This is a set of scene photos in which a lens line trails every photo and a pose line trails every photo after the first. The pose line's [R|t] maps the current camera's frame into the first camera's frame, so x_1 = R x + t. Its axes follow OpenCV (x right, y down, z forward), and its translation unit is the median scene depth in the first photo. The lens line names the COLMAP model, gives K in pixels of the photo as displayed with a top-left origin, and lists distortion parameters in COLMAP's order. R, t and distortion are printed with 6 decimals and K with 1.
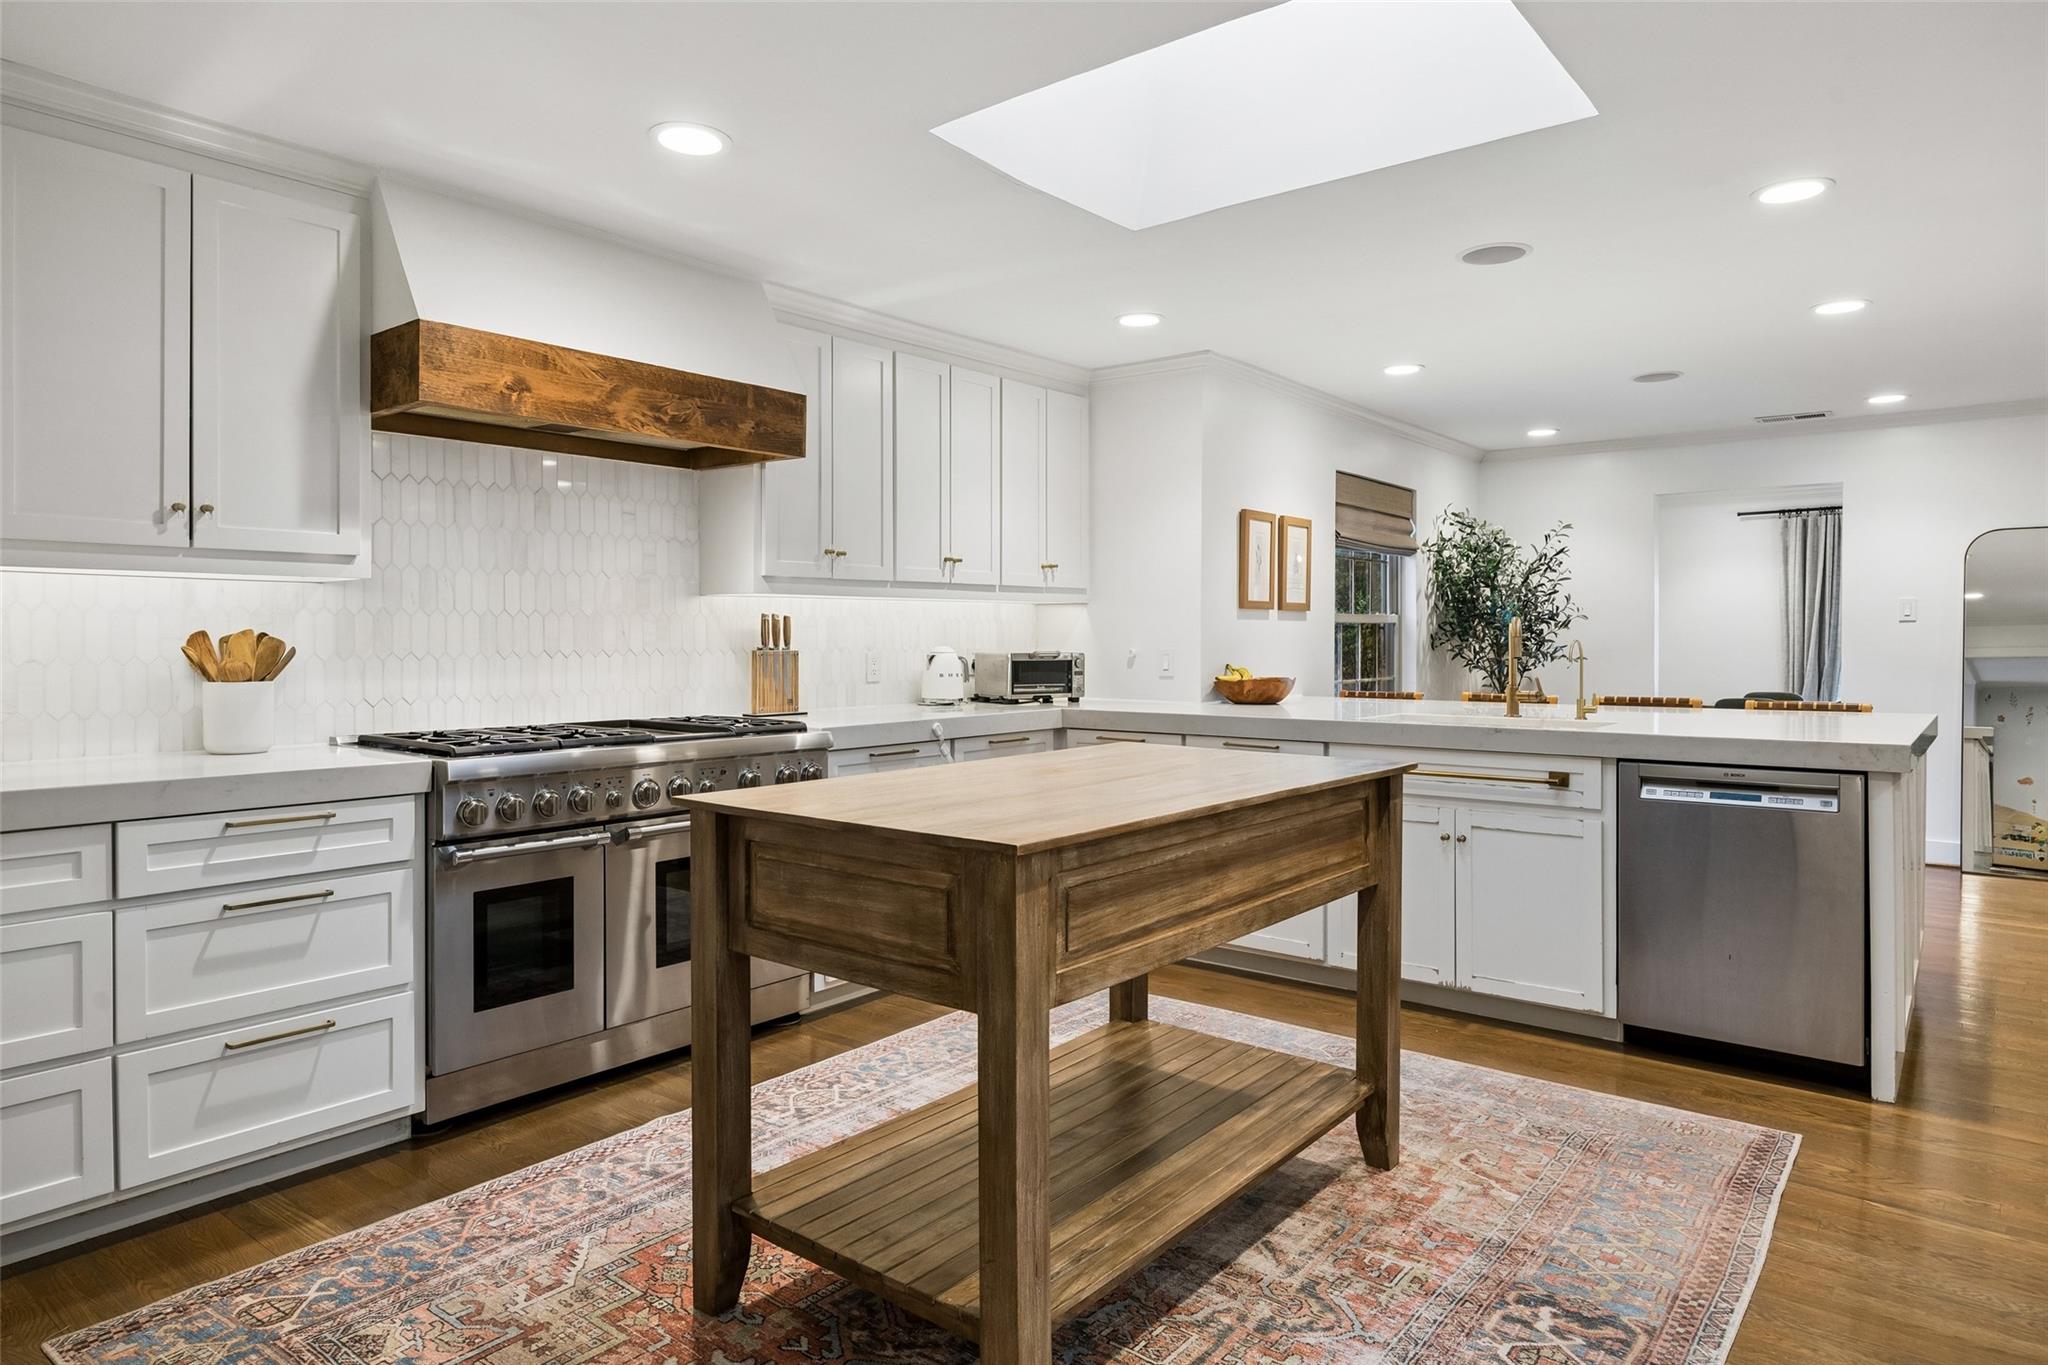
lens RADIAL K [[1235.7, 0, 1025.7], [0, 1235.7, 637.0], [0, 0, 1]] dist [0.003656, 0.000589]
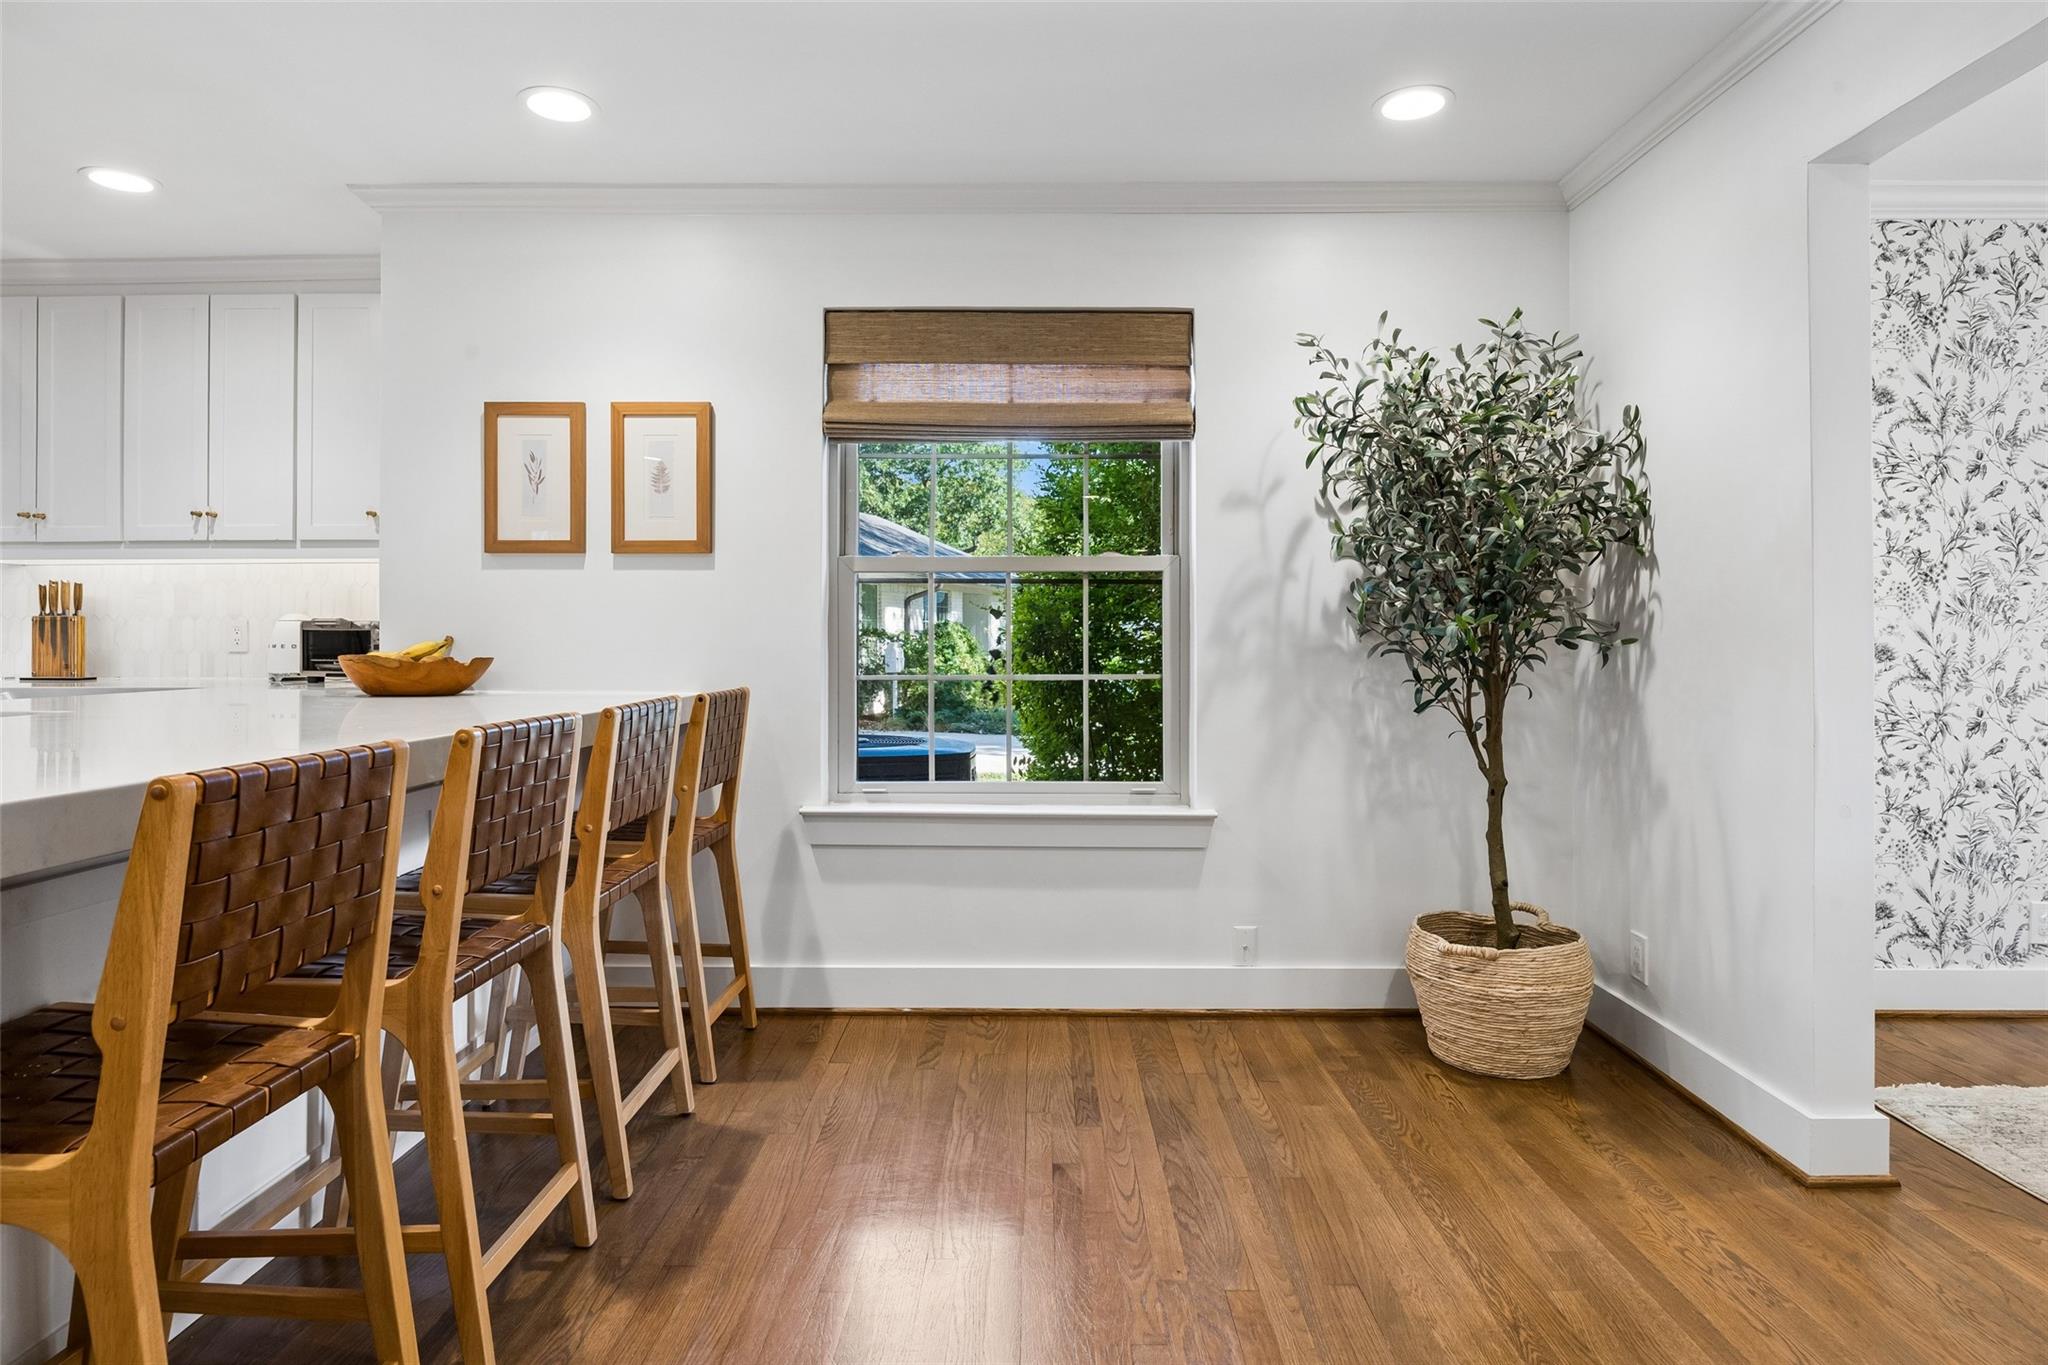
lens RADIAL K [[1133.1, 0, 1027.5], [0, 1133.1, 639.4], [0, 0, 1]] dist [-0.000983, -0.000374]
pose [[0.622063, 0.002288, -0.782964, 0.816280], [0.000321, 0.999995, 0.003177, 0.021543], [0.782967, -0.002227, 0.622059, 0.830958]]
